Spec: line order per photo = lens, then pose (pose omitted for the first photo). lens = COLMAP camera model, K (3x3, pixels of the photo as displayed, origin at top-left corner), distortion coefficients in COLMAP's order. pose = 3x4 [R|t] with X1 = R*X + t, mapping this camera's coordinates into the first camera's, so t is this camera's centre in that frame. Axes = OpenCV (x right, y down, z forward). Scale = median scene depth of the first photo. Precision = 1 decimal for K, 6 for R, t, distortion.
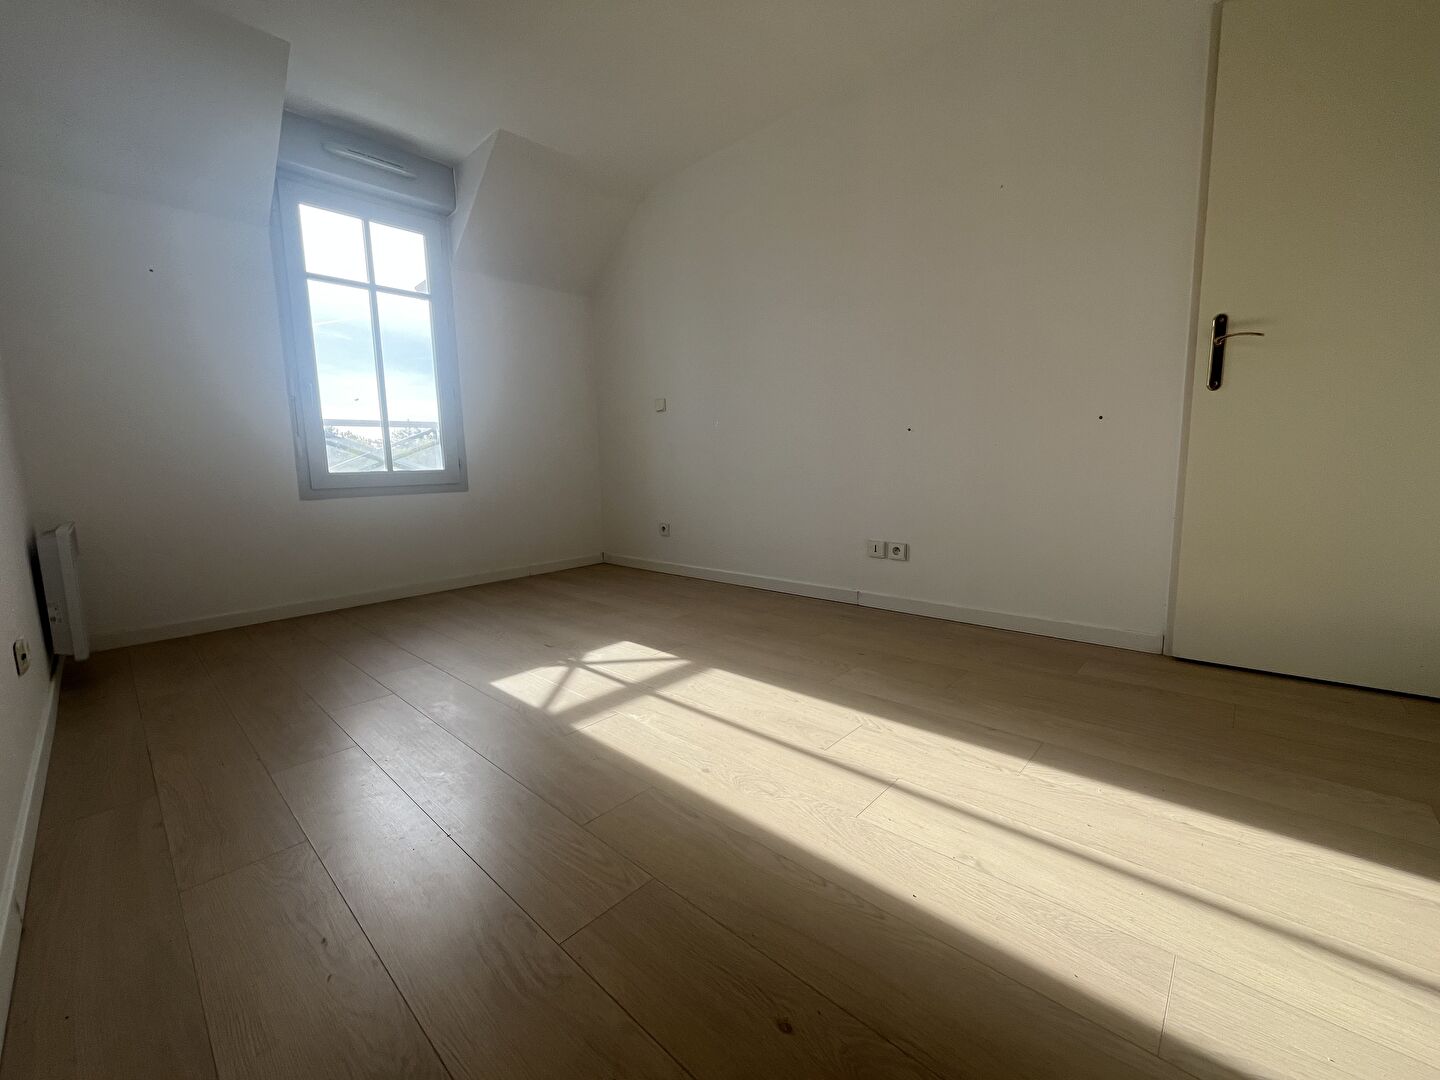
lens RADIAL K [[576.9, 0, 724.7], [0, 576.9, 539.4], [0, 0, 1]] dist [-0.001614, -0.000169]
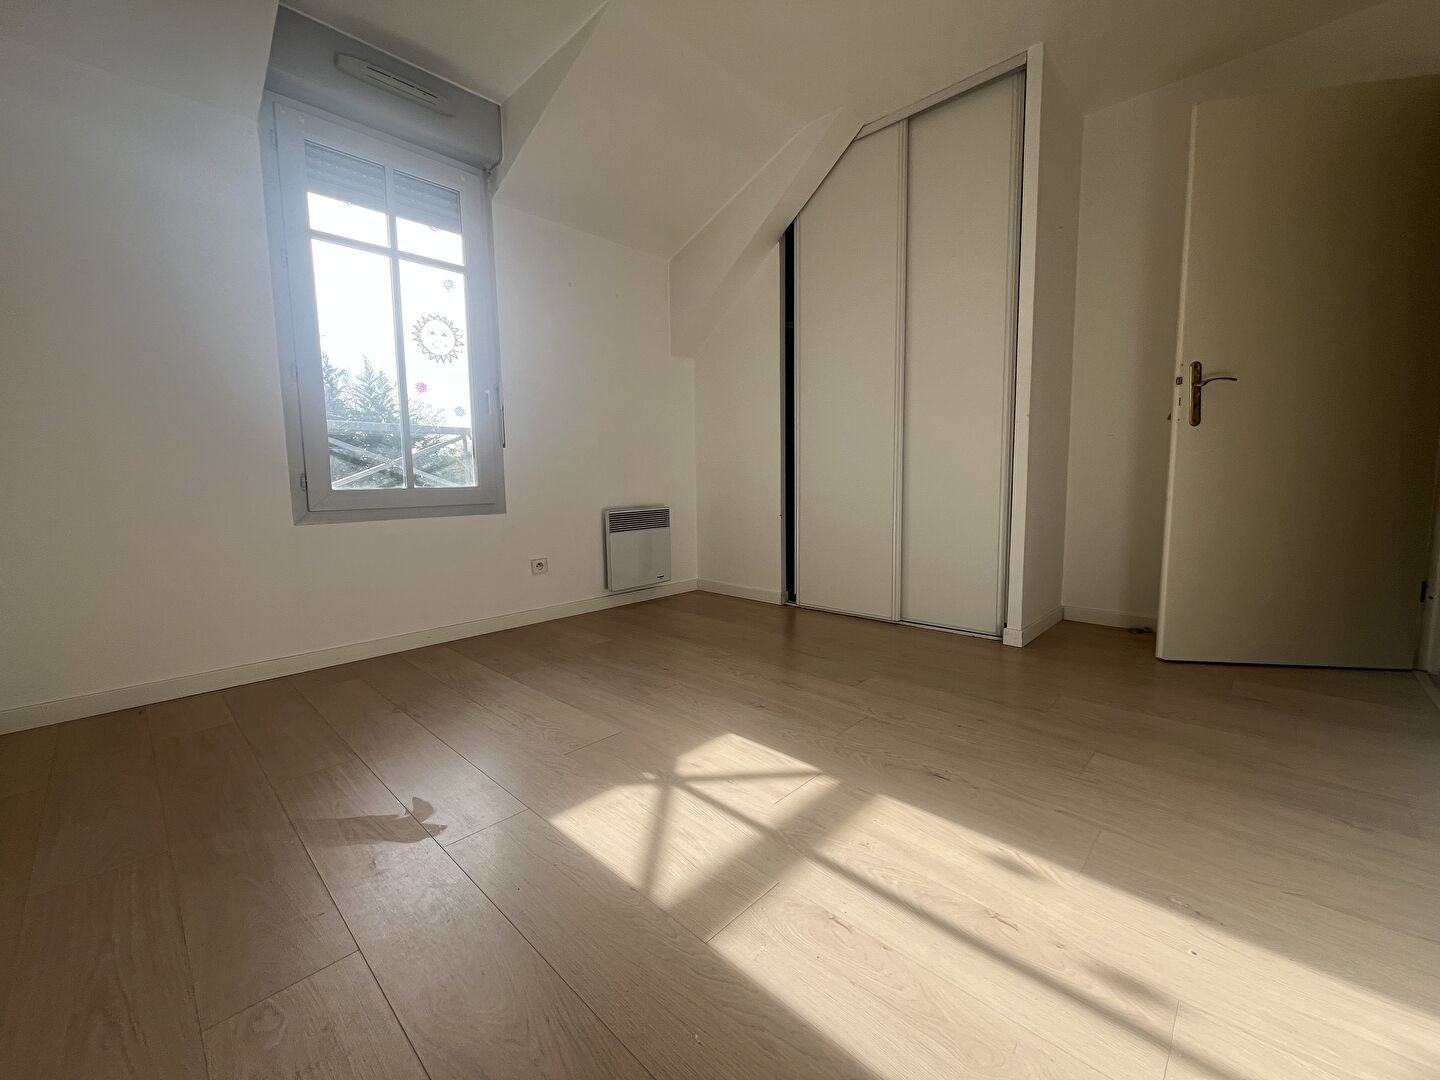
lens RADIAL K [[576.9, 0, 715.8], [0, 576.9, 538.1], [0, 0, 1]] dist [-0.001614, -0.000169]
pose [[0.999232, 0.013237, -0.036875, -0.172453], [-0.014636, 0.999172, -0.037952, -0.035094], [0.036342, 0.038462, 0.998599, 0.304946]]
